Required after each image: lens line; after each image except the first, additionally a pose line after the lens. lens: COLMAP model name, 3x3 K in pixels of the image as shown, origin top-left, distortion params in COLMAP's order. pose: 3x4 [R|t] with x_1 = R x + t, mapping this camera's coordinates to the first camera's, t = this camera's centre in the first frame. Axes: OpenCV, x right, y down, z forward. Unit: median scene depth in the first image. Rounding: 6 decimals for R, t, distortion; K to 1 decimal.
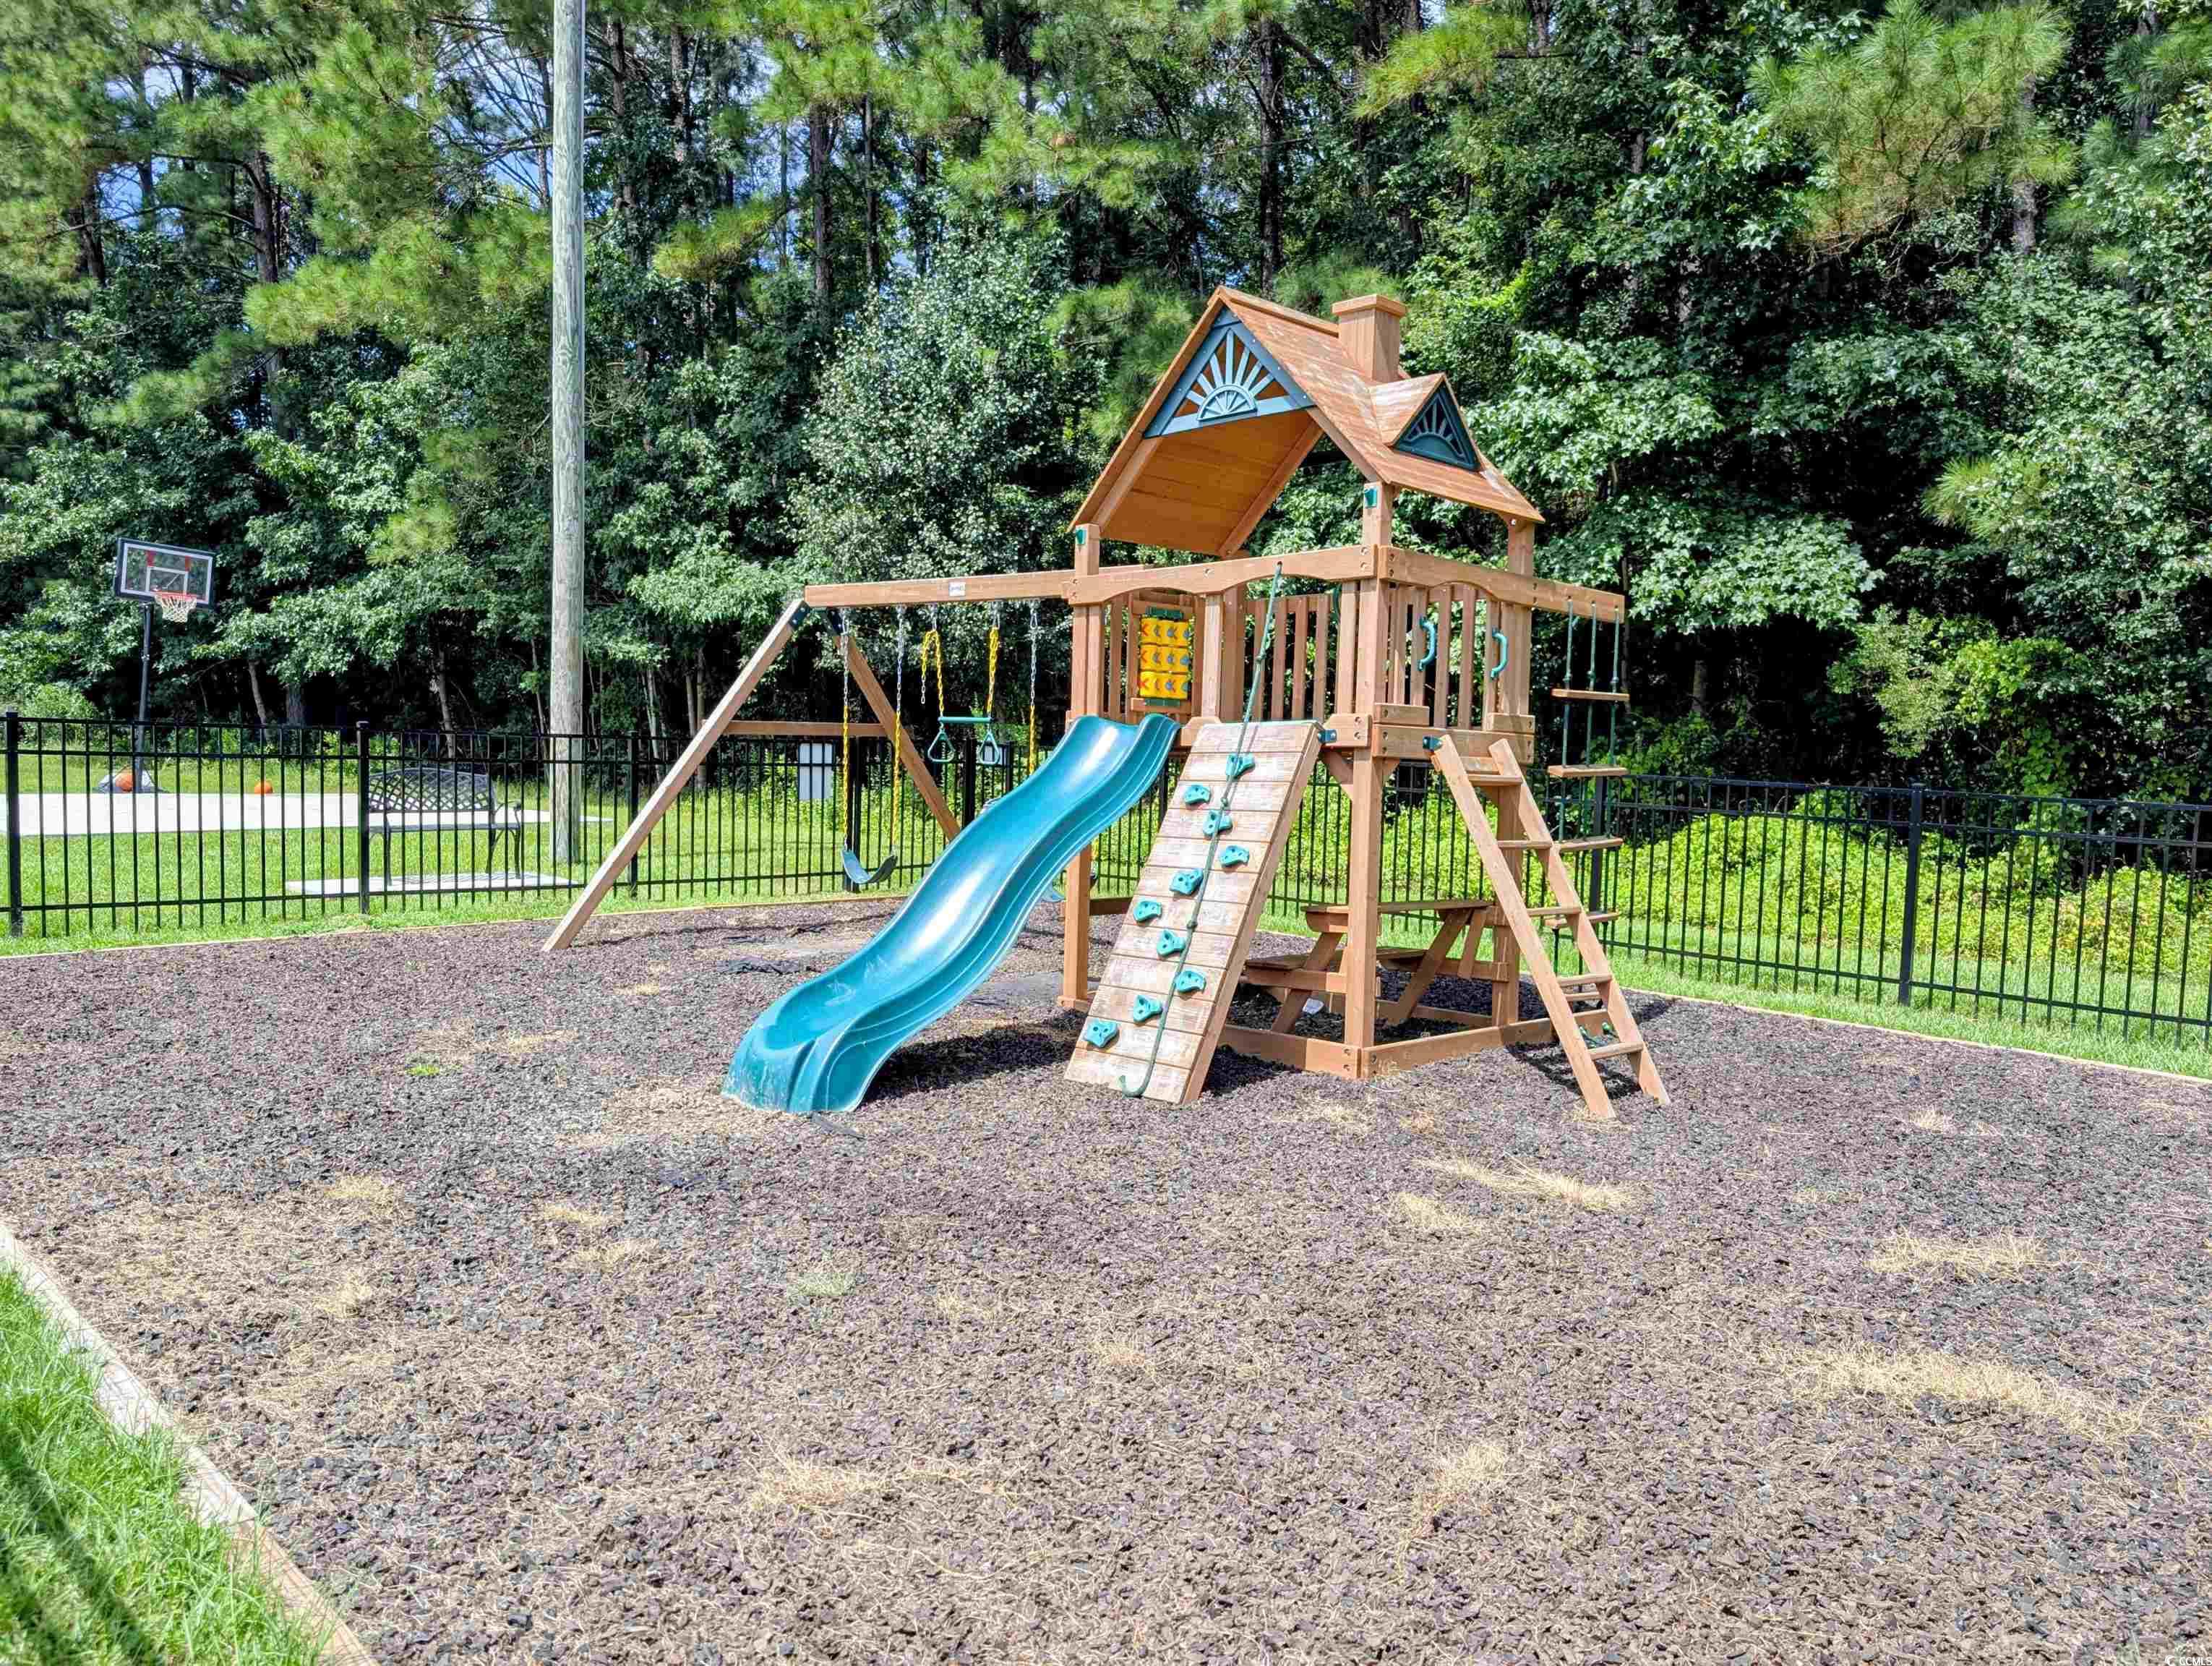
lens RADIAL K [[1570.7, 0, 1106.0], [0, 1570.7, 833.0], [0, 0, 1]] dist [0.015916, -0.021643]
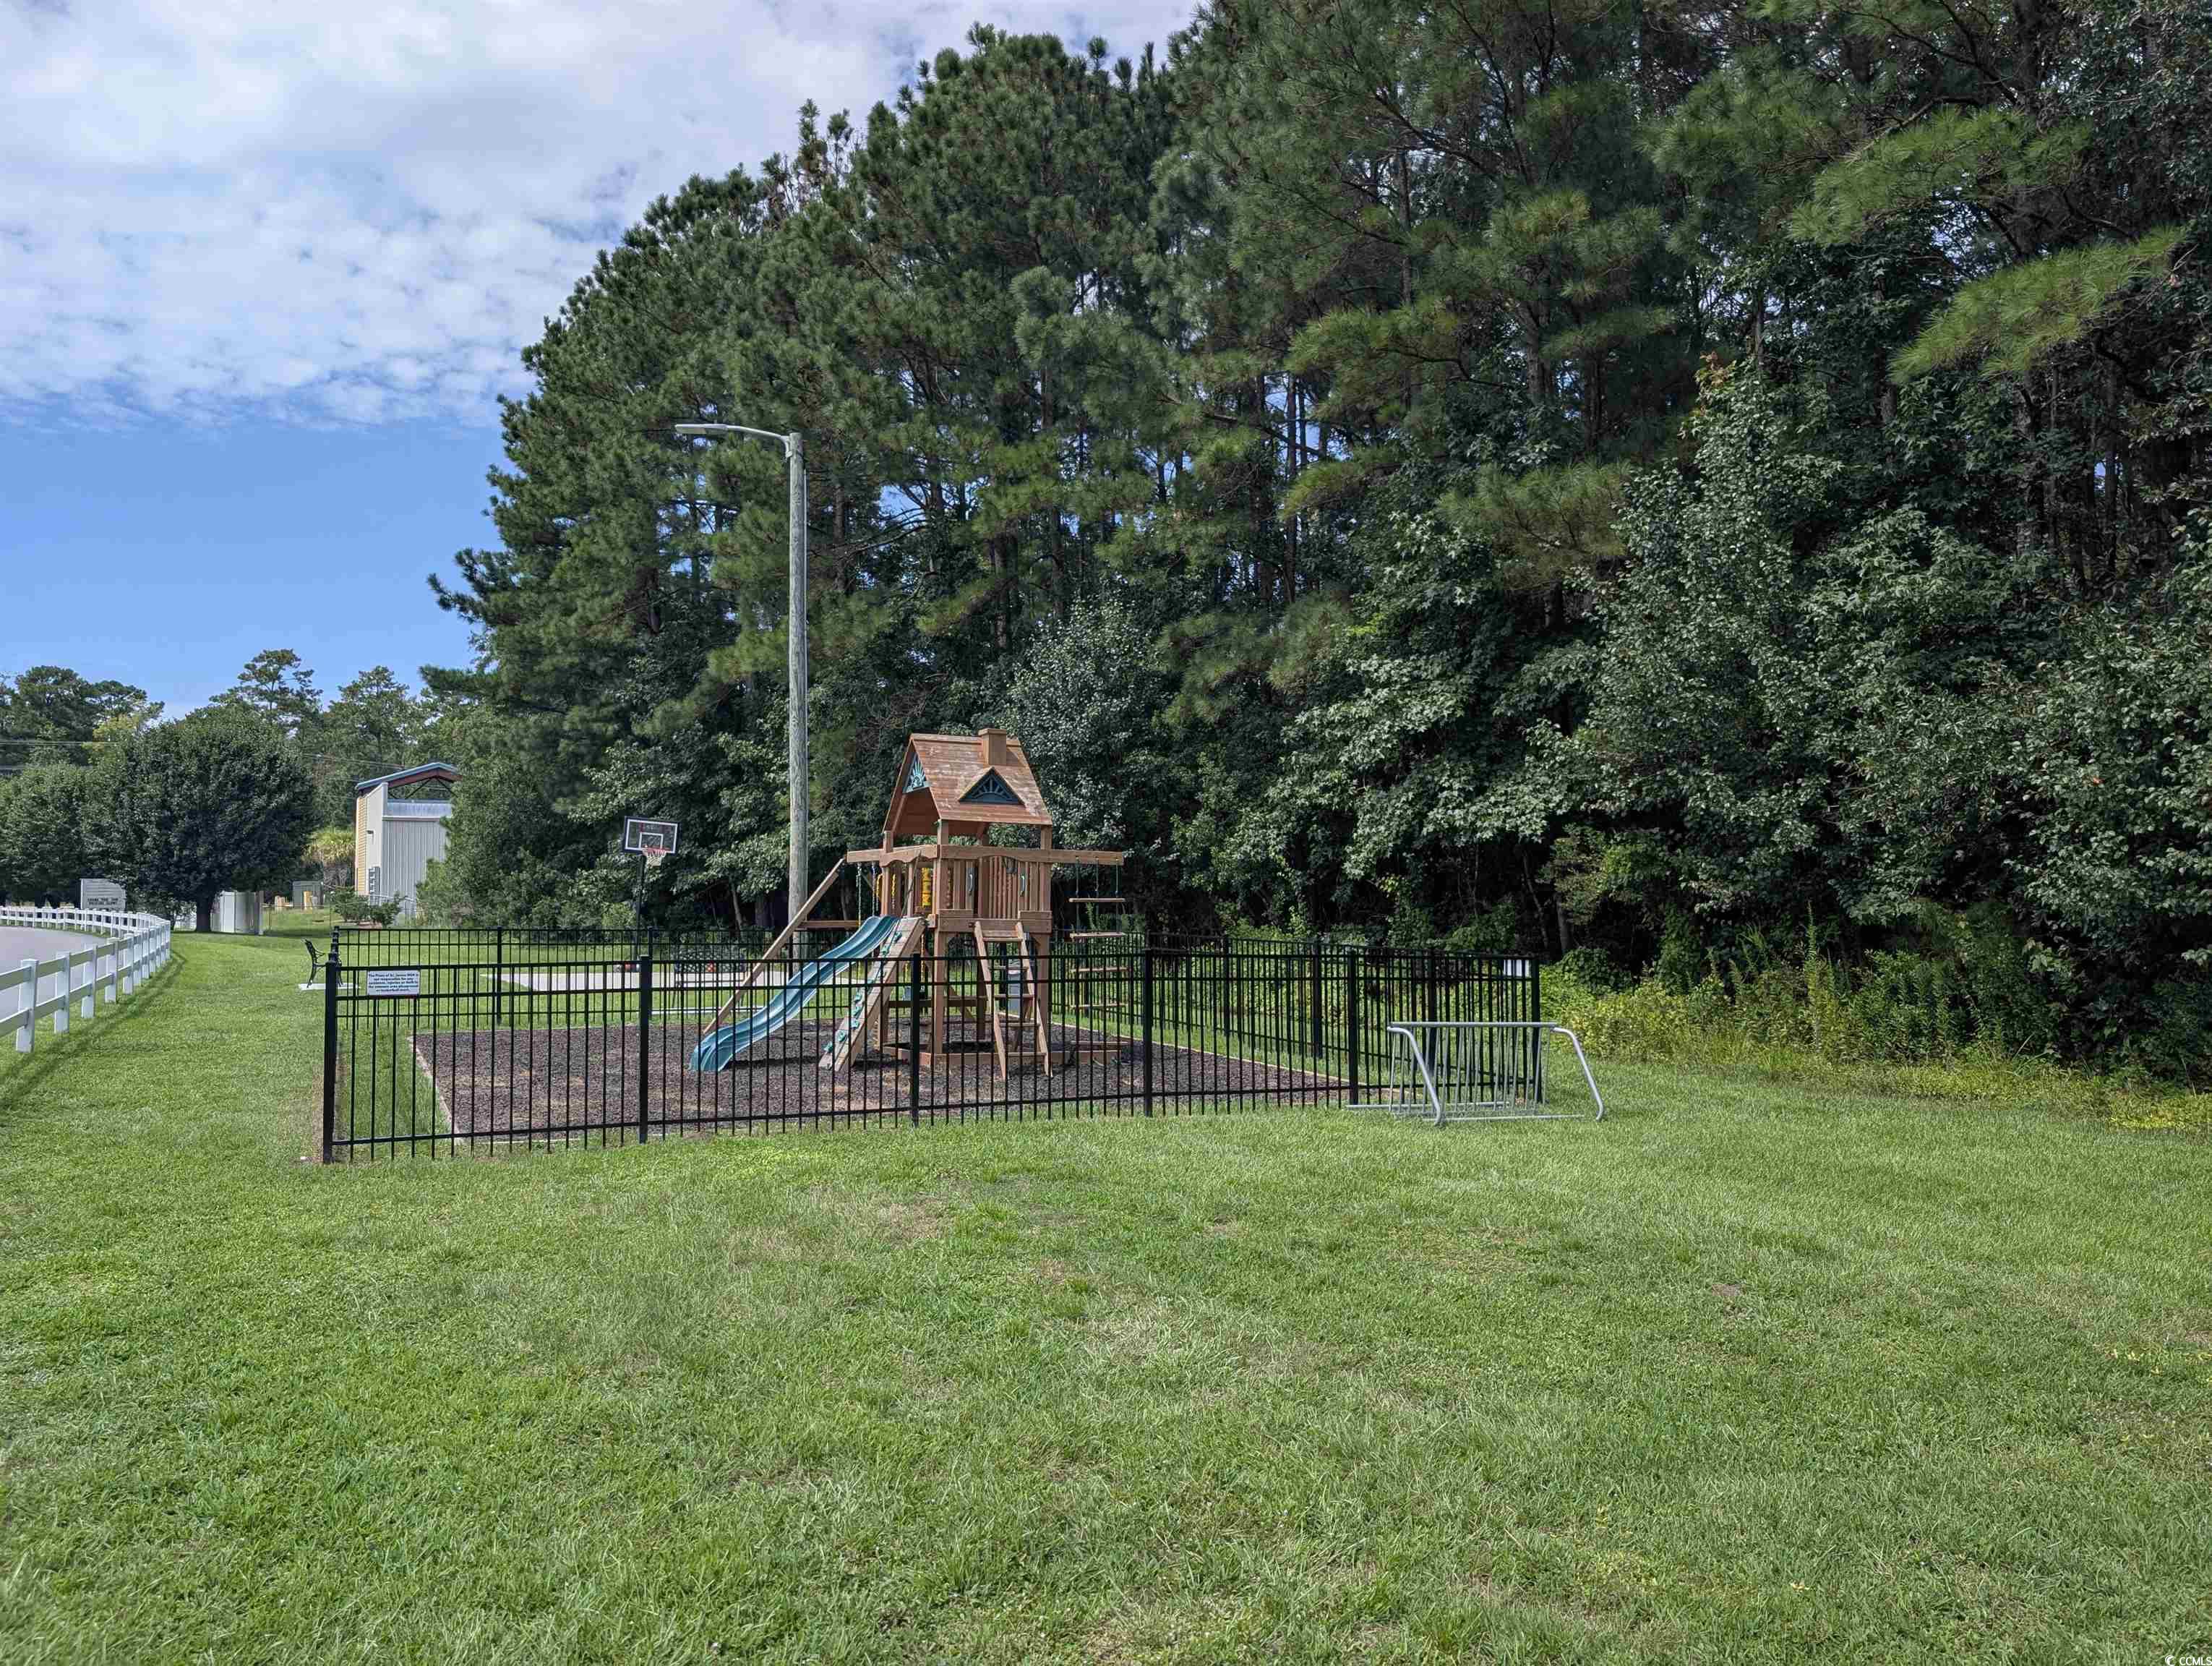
lens RADIAL K [[1570.7, 0, 1106.0], [0, 1570.7, 833.0], [0, 0, 1]] dist [0.015916, -0.021643]
pose [[0.945470, -0.043227, -0.322827, 0.528556], [0.004542, 0.992808, -0.119635, 0.040055], [0.325677, 0.111645, 0.938866, -0.526303]]
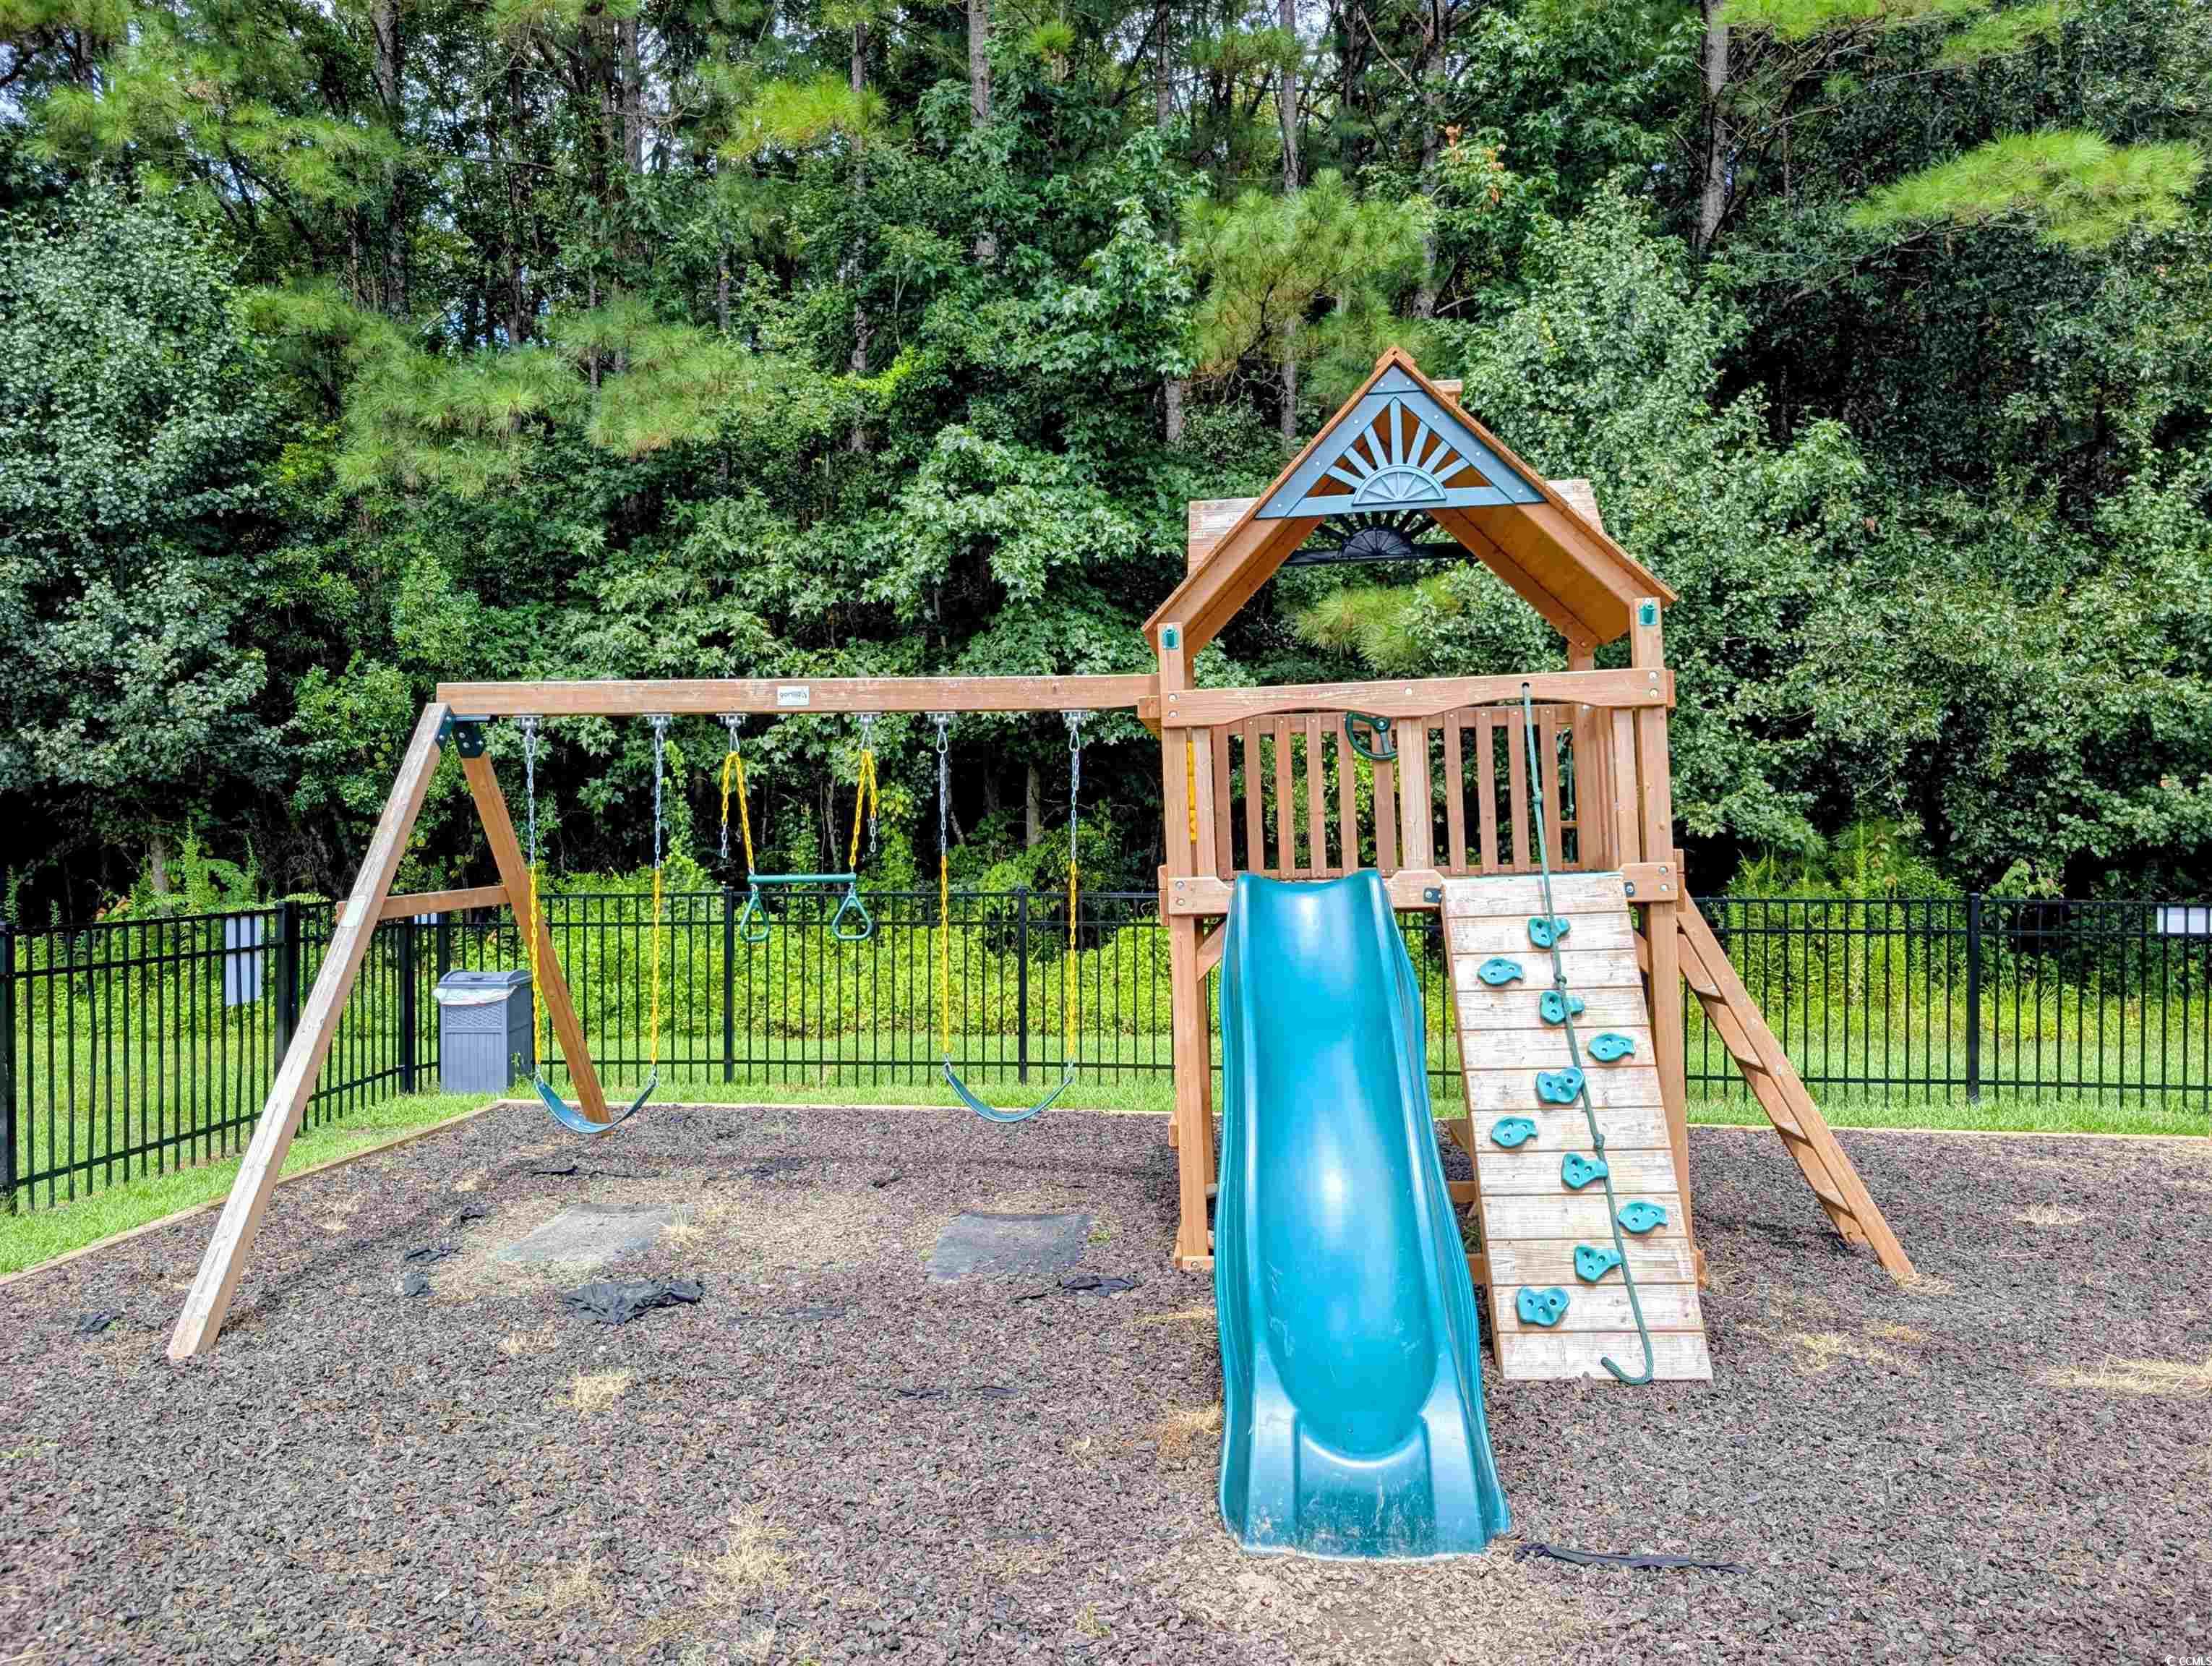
lens RADIAL K [[1570.7, 0, 1106.0], [0, 1570.7, 833.0], [0, 0, 1]] dist [0.015916, -0.021643]
pose [[0.762812, -0.037135, 0.645553, -0.282364], [0.074406, 0.996759, -0.030583, -0.038508], [-0.642325, 0.071362, 0.763103, 0.234594]]
